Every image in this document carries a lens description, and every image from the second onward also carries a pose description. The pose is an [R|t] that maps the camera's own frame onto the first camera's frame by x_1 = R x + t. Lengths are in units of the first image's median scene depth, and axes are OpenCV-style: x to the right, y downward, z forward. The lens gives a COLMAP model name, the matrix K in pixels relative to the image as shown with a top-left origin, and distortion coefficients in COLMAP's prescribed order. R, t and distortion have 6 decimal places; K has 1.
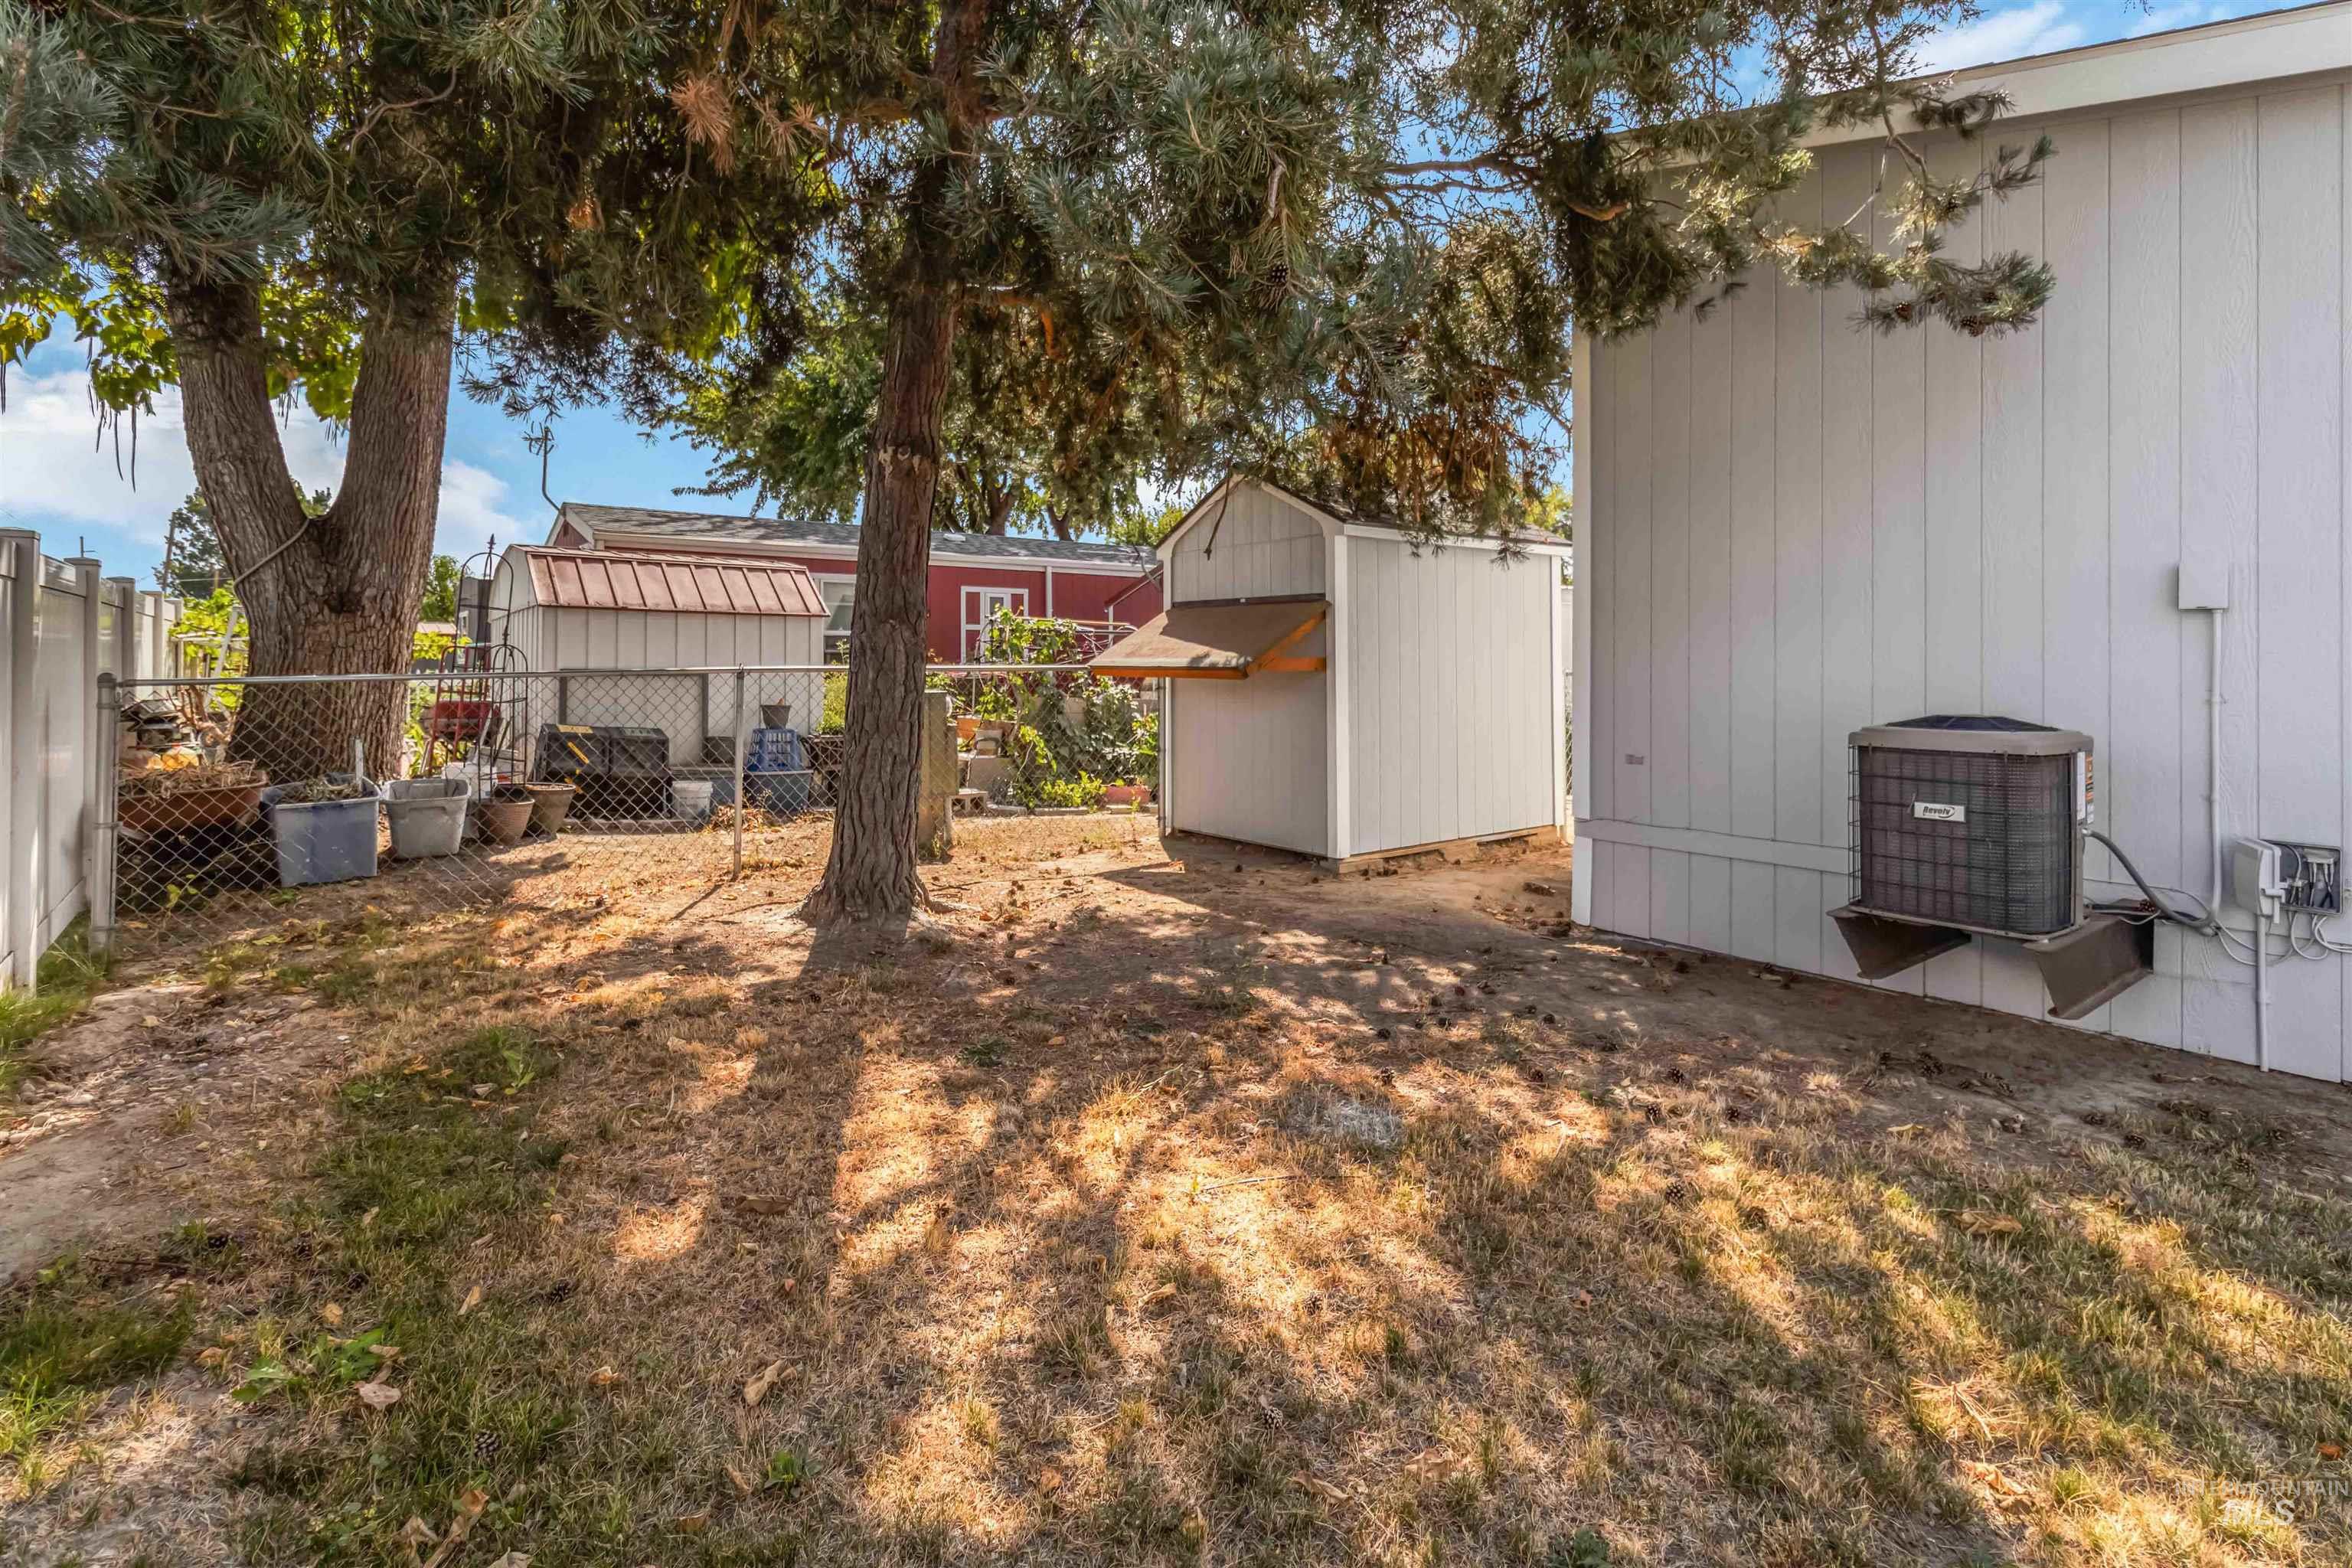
lens RADIAL K [[1129.4, 0, 1201.4], [0, 1129.4, 671.6], [0, 0, 1]] dist [0.002479, 0.000548]
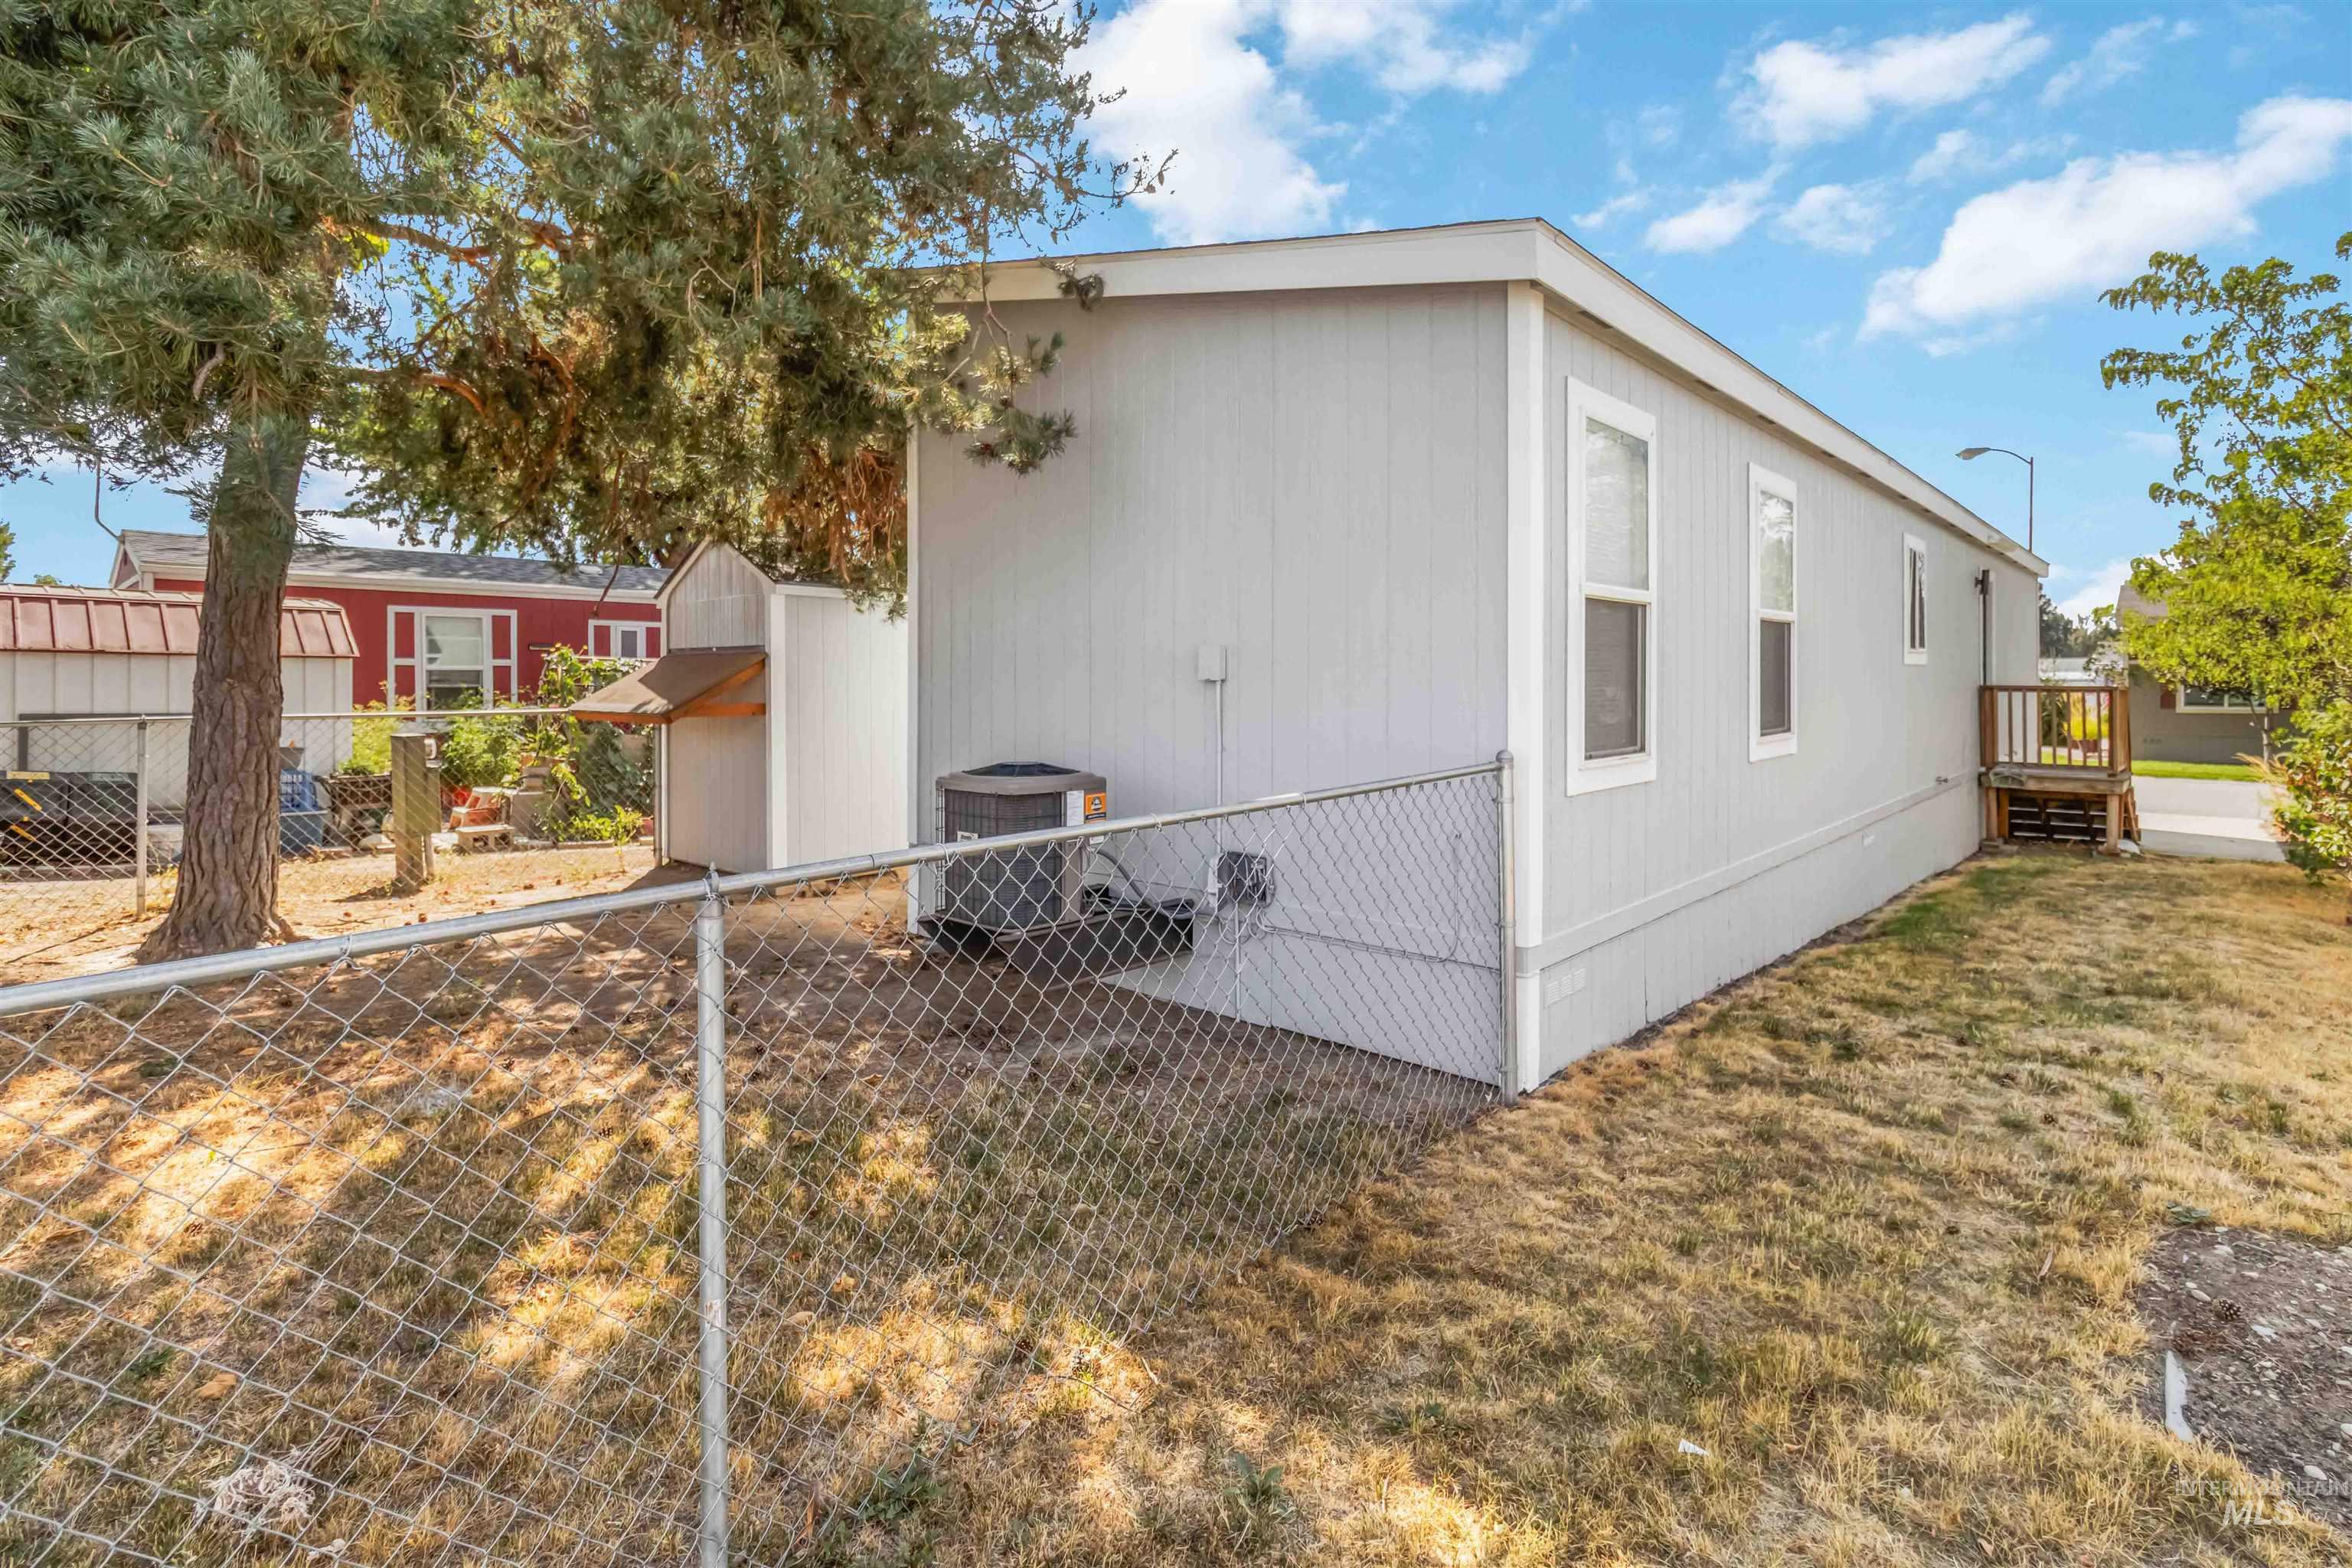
lens RADIAL K [[1119.8, 0, 1181.1], [0, 1119.8, 707.7], [0, 0, 1]] dist [0.001502, 0.000328]
pose [[0.986652, -0.006072, 0.162730, 0.327781], [0.003722, 0.999884, 0.014743, -0.022649], [-0.162801, -0.013940, 0.986560, -0.156293]]
